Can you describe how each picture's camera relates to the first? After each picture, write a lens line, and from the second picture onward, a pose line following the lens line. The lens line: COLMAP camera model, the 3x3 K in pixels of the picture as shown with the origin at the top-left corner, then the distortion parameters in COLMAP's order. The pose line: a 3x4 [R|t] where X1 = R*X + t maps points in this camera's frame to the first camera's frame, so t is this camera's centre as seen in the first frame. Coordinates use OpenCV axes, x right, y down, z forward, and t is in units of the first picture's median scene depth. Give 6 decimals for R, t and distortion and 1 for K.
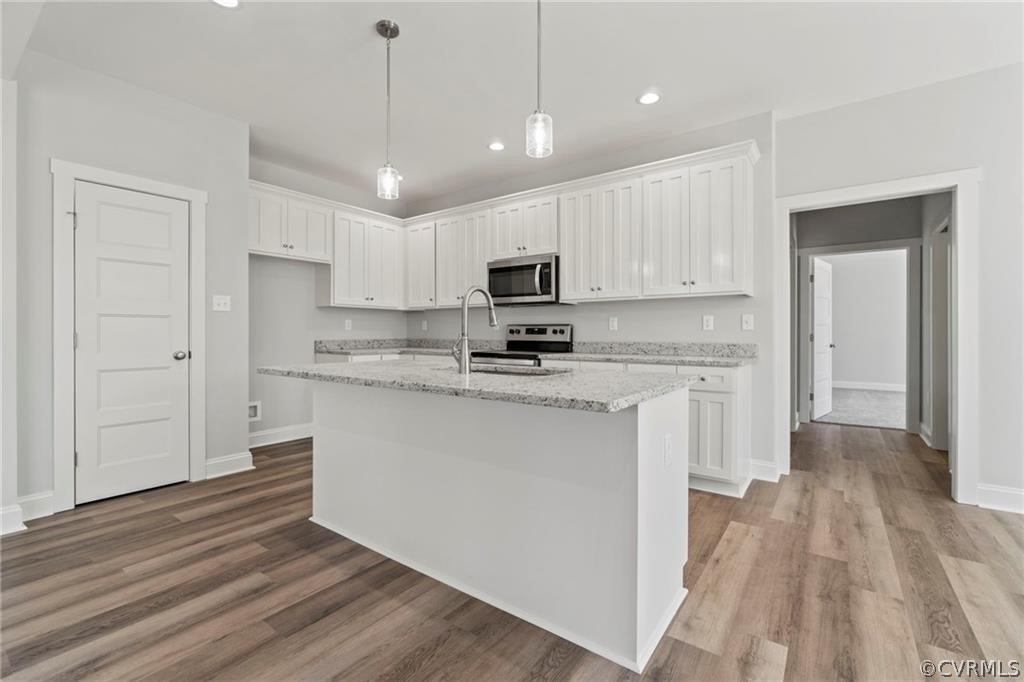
lens RADIAL K [[443.8, 0, 507.2], [0, 443.8, 332.1], [0, 0, 1]] dist [-0.008192, 0.001664]
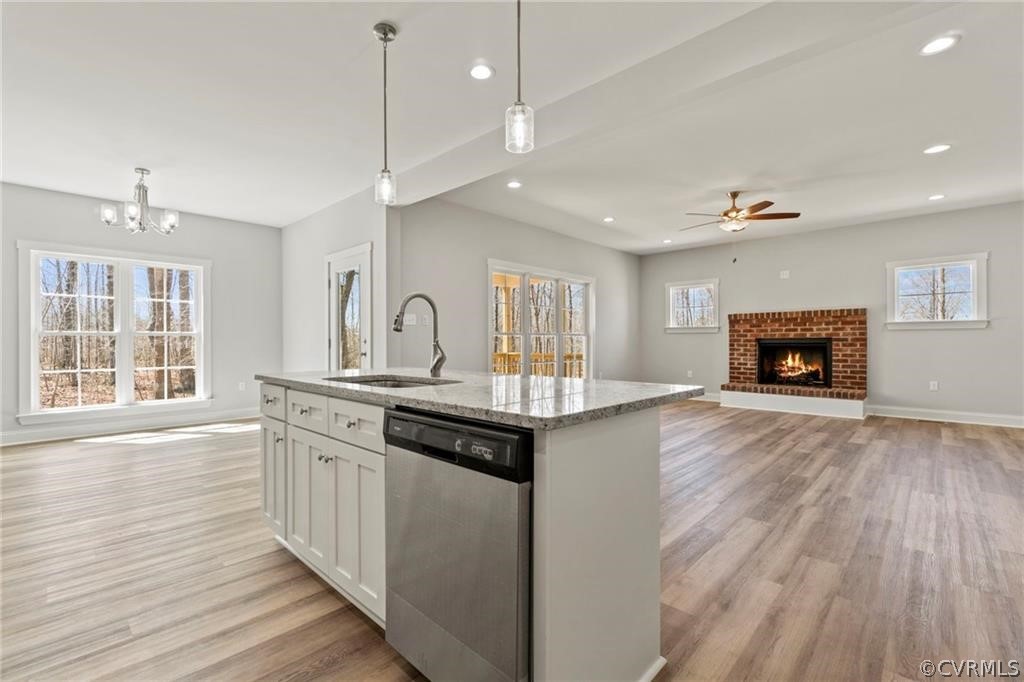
lens RADIAL K [[443.8, 0, 497.9], [0, 443.8, 341.8], [0, 0, 1]] dist [-0.008192, 0.001664]
pose [[-0.990179, 0.002712, 0.139777, -0.247105], [0.002209, 0.999991, -0.003754, 0.007586], [-0.139786, -0.003408, -0.990176, 1.262207]]
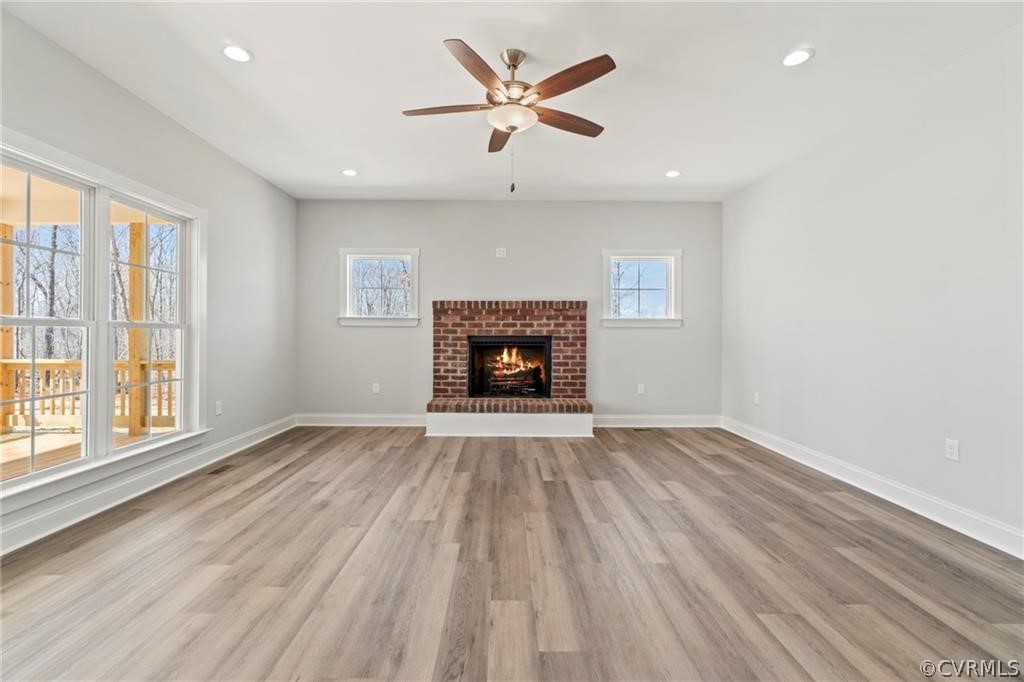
lens RADIAL K [[443.8, 0, 508.9], [0, 443.8, 333.8], [0, 0, 1]] dist [-0.008192, 0.001664]
pose [[-0.797289, -0.003617, -0.603588, -0.366090], [-0.000904, 0.999988, -0.004798, -0.014229], [0.603598, -0.003280, -0.797282, 0.243699]]
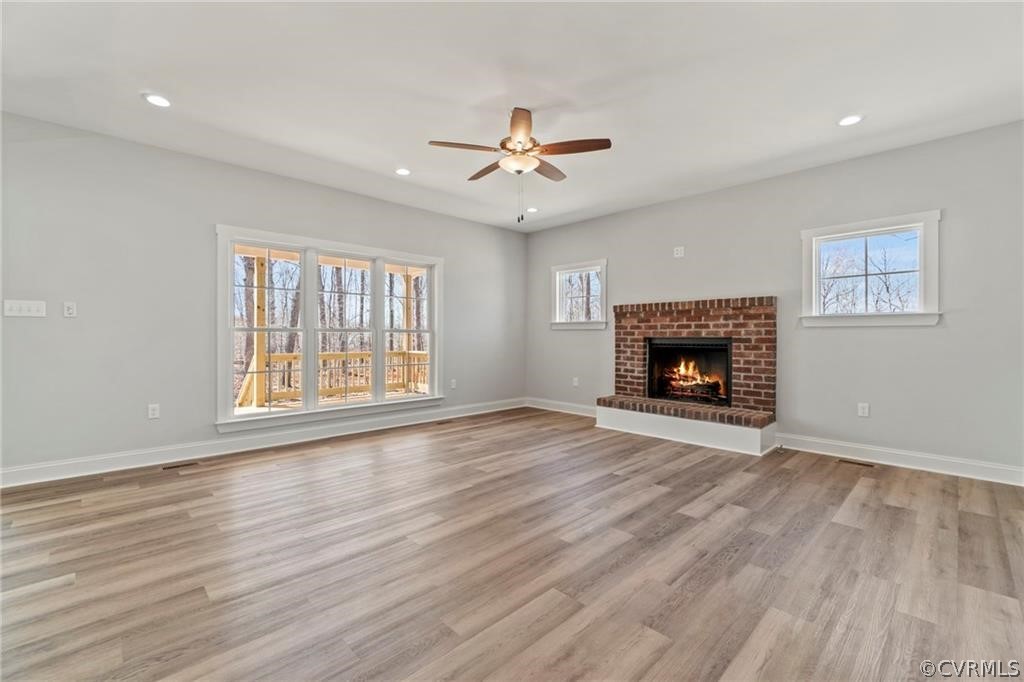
lens RADIAL K [[443.8, 0, 499.6], [0, 443.8, 338.8], [0, 0, 1]] dist [-0.008192, 0.001664]
pose [[-0.984897, -0.003087, 0.173111, -0.981868], [-0.002723, 0.999994, 0.002340, -0.012343], [-0.173117, 0.001833, -0.984899, 0.605870]]
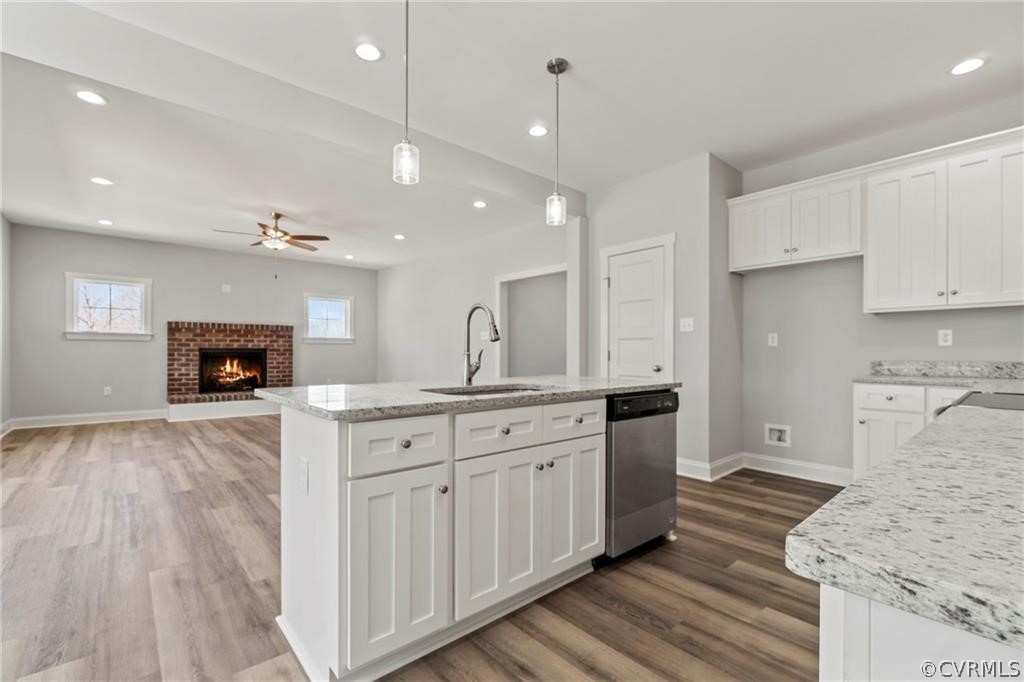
lens RADIAL K [[443.8, 0, 506.8], [0, 443.8, 356.7], [0, 0, 1]] dist [-0.008192, 0.001664]
pose [[-0.215042, 0.010002, -0.976554, 0.596447], [-0.000020, 0.999948, 0.010246, 0.005565], [0.976605, 0.002223, -0.215030, 0.825081]]
